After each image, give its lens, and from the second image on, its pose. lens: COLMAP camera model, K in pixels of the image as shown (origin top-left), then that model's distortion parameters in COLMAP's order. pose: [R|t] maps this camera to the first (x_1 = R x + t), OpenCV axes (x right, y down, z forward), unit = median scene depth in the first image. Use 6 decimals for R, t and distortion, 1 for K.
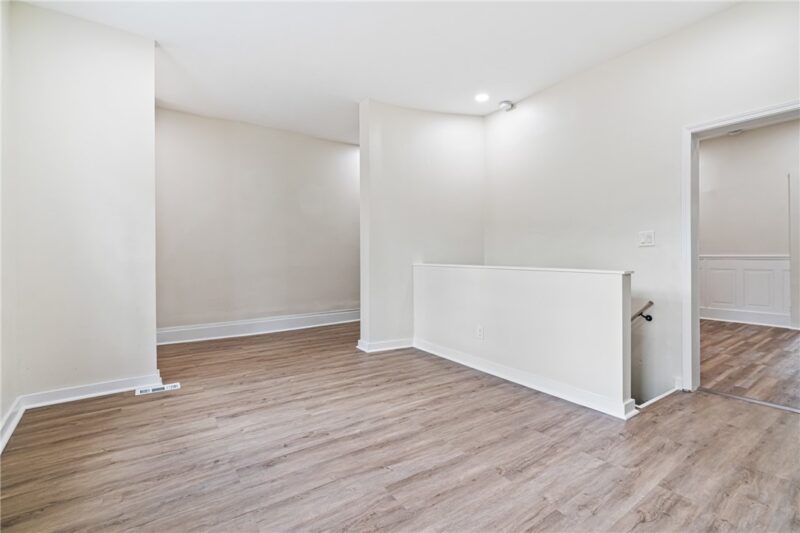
lens RADIAL K [[355.5, 0, 402.9], [0, 355.5, 257.9], [0, 0, 1]] dist [0.000690, 0.000101]
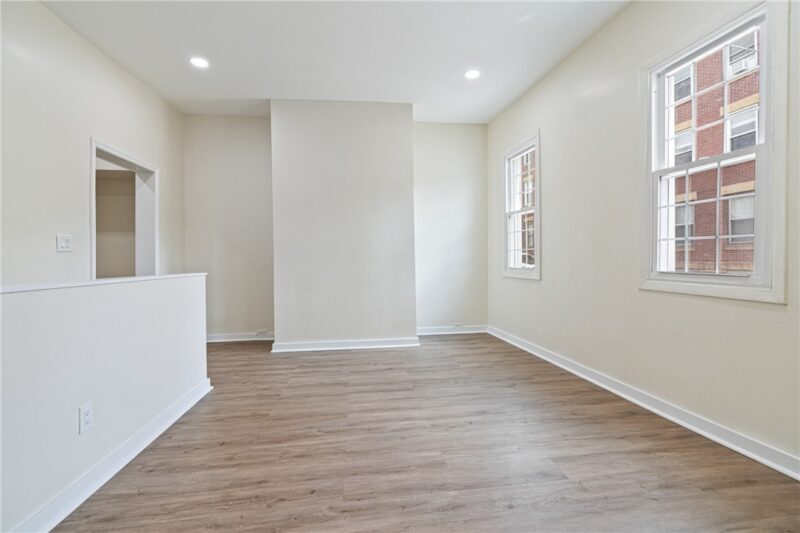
lens RADIAL K [[355.5, 0, 398.0], [0, 355.5, 260.7], [0, 0, 1]] dist [0.000690, 0.000101]
pose [[-0.876270, 0.015282, 0.481578, -0.558409], [0.021240, 0.999750, 0.006921, 0.000831], [-0.481352, 0.016293, -0.876376, 1.719630]]
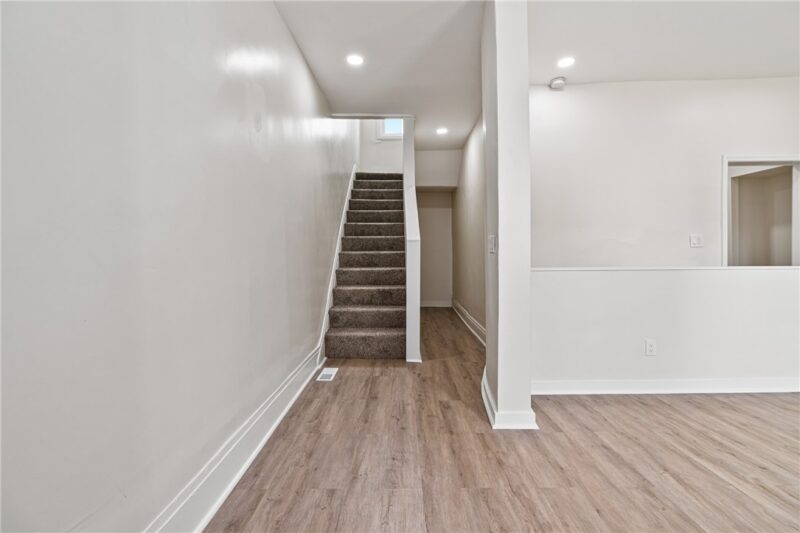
lens RADIAL K [[355.5, 0, 399.4], [0, 355.5, 261.7], [0, 0, 1]] dist [0.000690, 0.000101]
pose [[0.592046, -0.012163, 0.805812, -1.119483], [0.019484, 0.999810, 0.000776, -0.003811], [-0.805669, 0.015241, 0.592170, 1.381085]]
